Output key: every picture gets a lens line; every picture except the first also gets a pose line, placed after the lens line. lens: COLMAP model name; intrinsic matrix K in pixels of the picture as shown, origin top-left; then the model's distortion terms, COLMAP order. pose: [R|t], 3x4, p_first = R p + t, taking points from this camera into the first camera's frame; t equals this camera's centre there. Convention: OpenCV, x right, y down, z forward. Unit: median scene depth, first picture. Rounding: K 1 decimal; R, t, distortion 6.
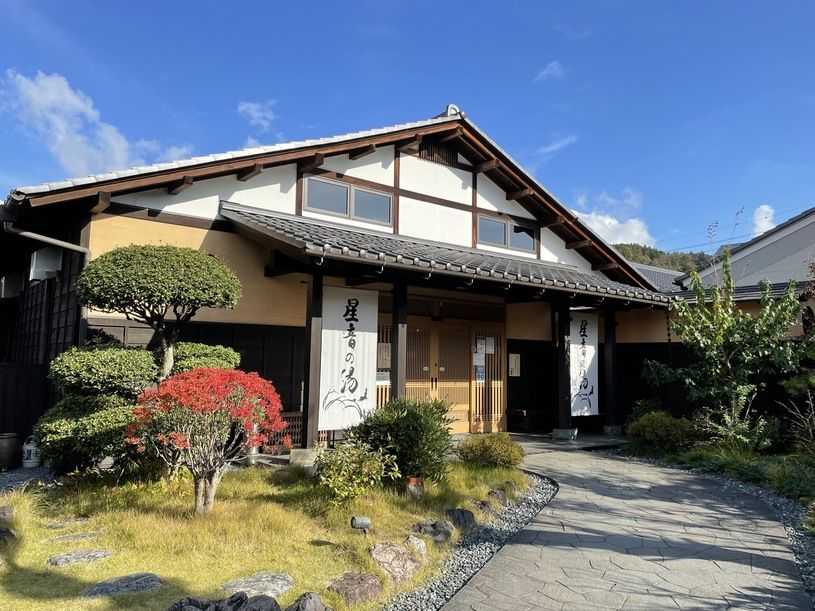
lens RADIAL K [[627.2, 0, 406.7], [0, 627.2, 293.2], [0, 0, 1]] dist [0.000370, -0.005678]
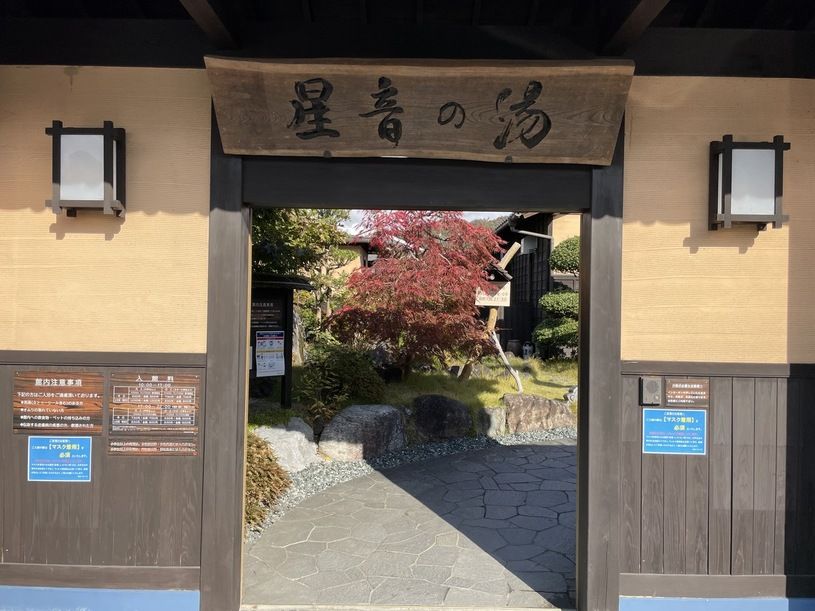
lens RADIAL K [[627.2, 0, 406.7], [0, 627.2, 293.2], [0, 0, 1]] dist [0.000370, -0.005678]
pose [[0.778838, -0.008070, -0.627174, 0.231432], [0.062584, 0.995927, 0.064904, -0.043248], [0.624095, -0.089801, 0.776171, -0.528974]]
